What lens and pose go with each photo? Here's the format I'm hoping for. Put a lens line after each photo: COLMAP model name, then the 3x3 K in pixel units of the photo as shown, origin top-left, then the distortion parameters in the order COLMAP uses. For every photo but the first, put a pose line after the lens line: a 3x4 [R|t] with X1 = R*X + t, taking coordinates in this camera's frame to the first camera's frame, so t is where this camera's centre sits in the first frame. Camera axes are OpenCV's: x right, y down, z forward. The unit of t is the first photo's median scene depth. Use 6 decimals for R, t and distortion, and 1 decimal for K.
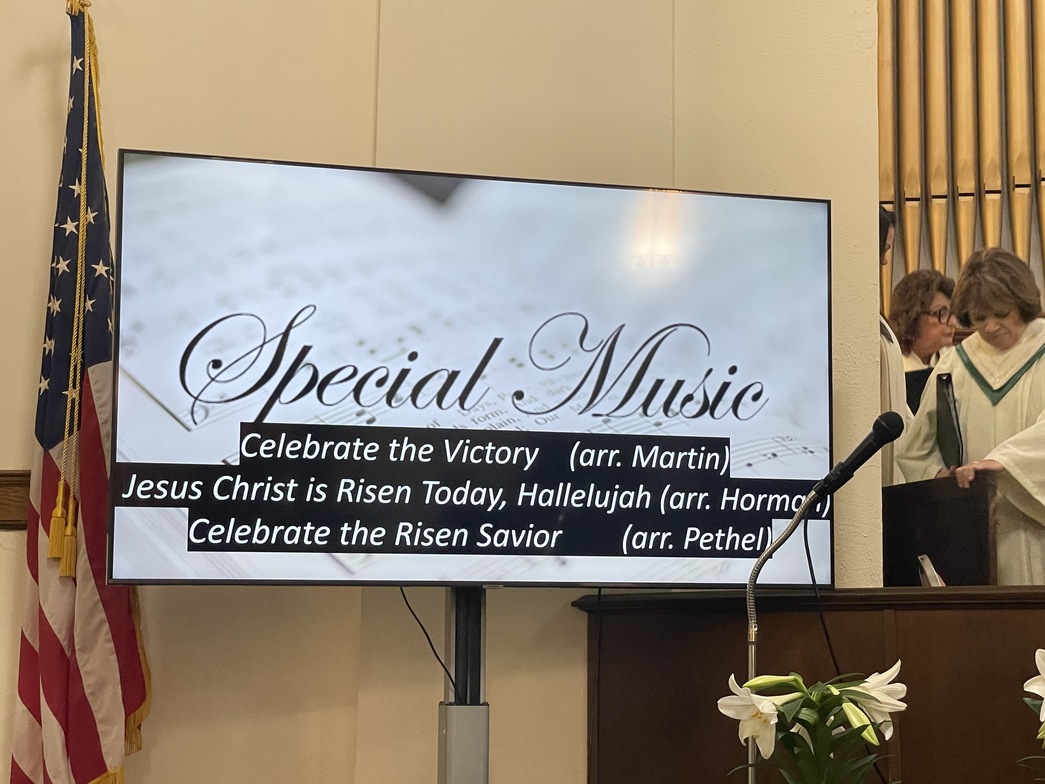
lens RADIAL K [[2100.1, 0, 519.1], [0, 2100.1, 393.6], [0, 0, 1]] dist [0.181594, 0.000000]
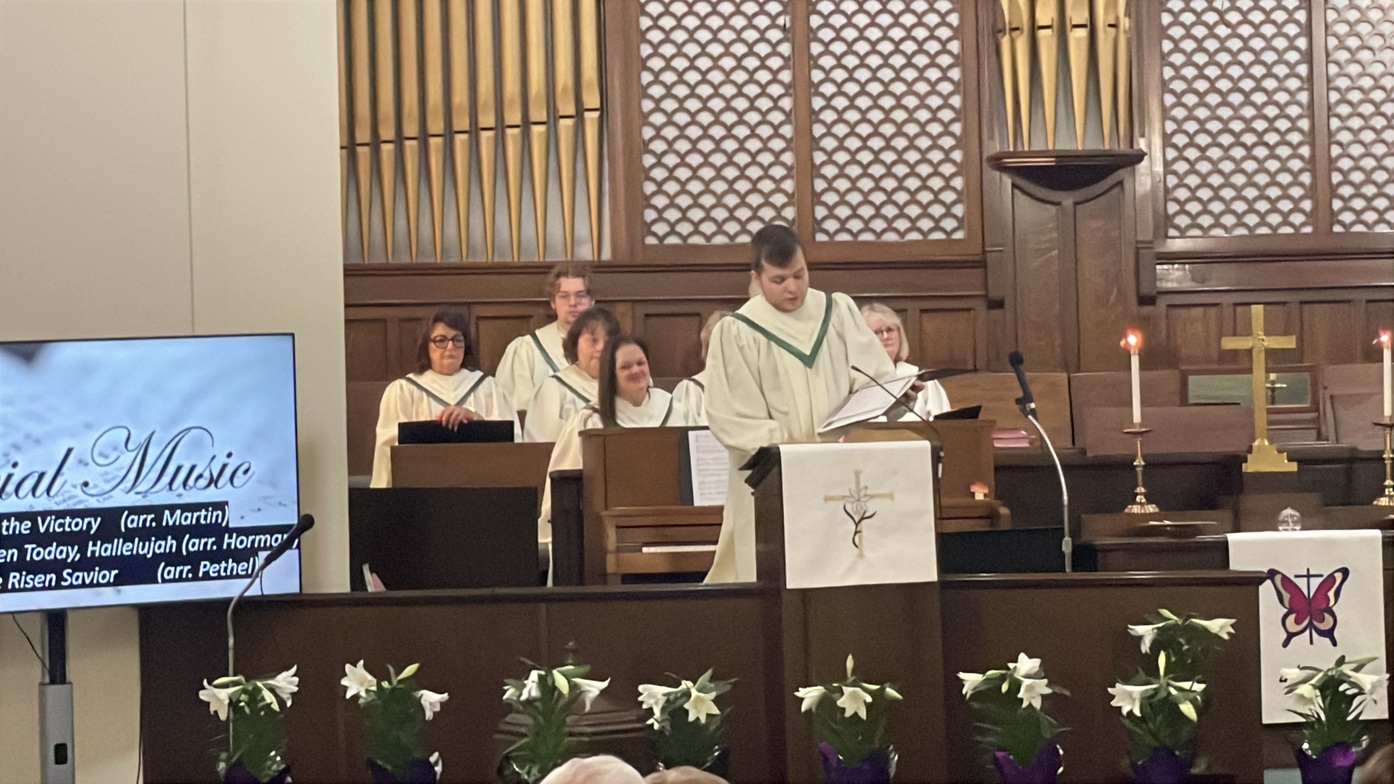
lens RADIAL K [[4048.8, 0, 698.6], [0, 4048.8, 404.8], [0, 0, 1]] dist [-0.006333, 0.000000]
pose [[0.987957, -0.037277, 0.150174, 0.000425], [0.018895, 0.992348, 0.122016, -0.402107], [-0.153573, -0.117709, 0.981101, -1.920625]]
